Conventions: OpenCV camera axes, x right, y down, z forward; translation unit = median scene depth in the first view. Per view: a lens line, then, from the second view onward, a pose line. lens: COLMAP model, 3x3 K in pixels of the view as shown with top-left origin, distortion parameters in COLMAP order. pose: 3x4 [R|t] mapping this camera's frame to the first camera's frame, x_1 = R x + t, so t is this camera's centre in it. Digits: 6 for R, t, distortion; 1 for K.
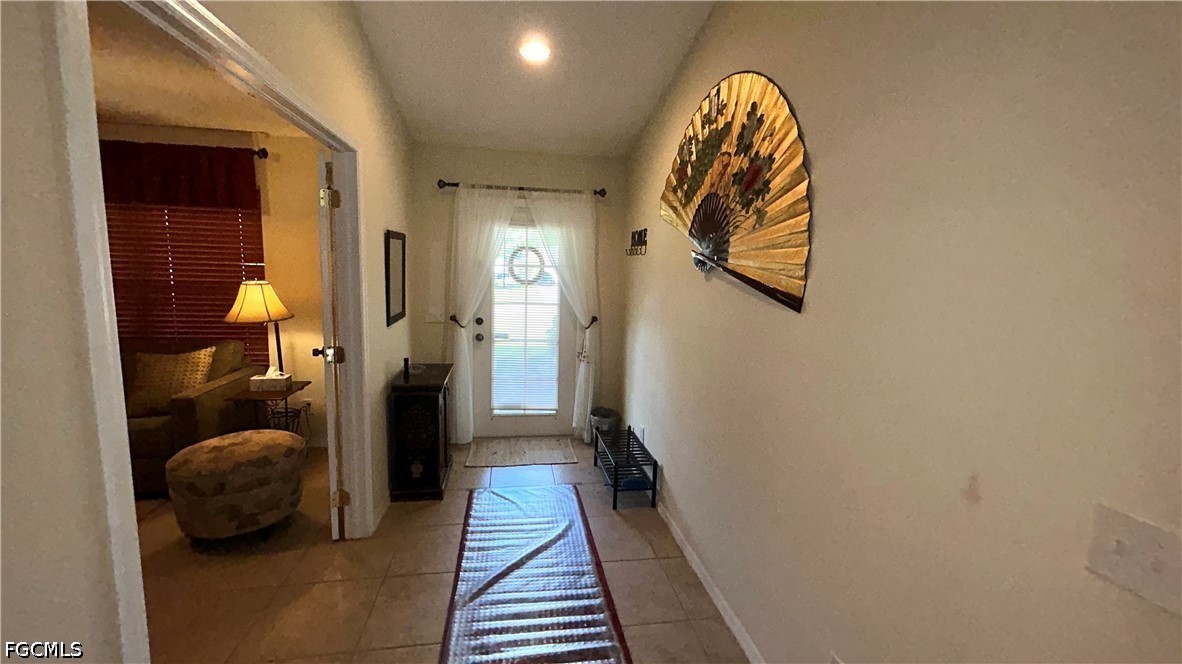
lens RADIAL K [[475.6, 0, 588.8], [0, 475.6, 330.9], [0, 0, 1]] dist [0.002752, 0.000245]
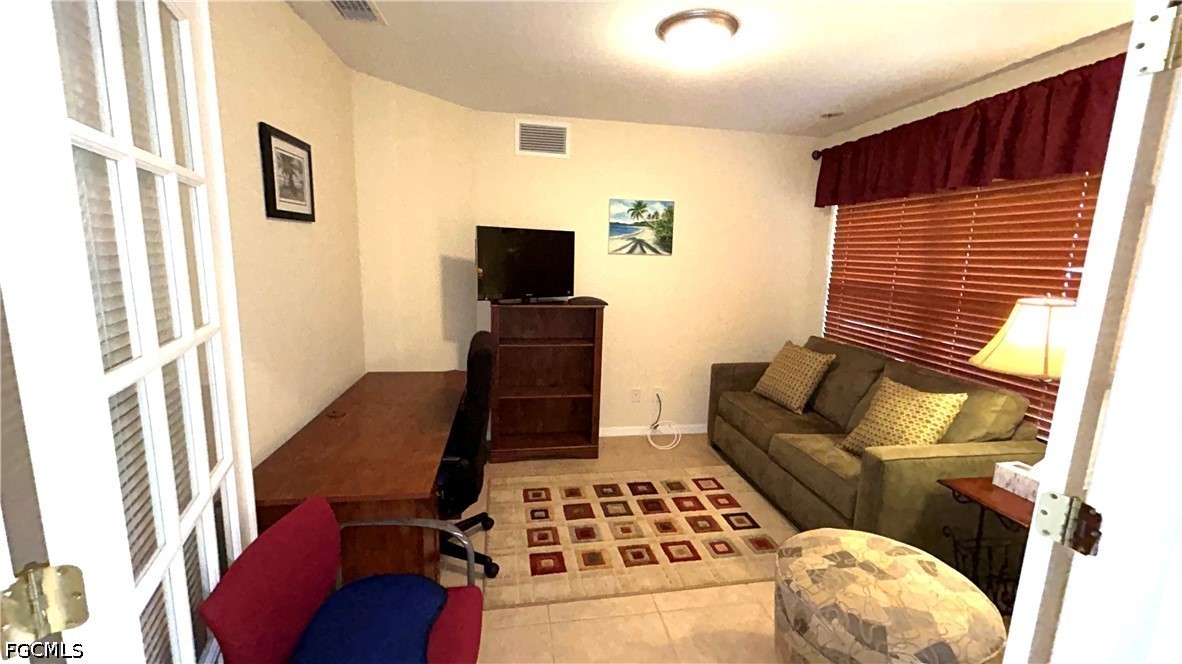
lens RADIAL K [[475.6, 0, 592.1], [0, 475.6, 332.5], [0, 0, 1]] dist [0.002752, 0.000245]
pose [[0.004621, 0.135369, -0.990785, -0.167455], [-0.161200, 0.977938, 0.132862, -0.057932], [0.986911, 0.159100, 0.026341, 0.500988]]
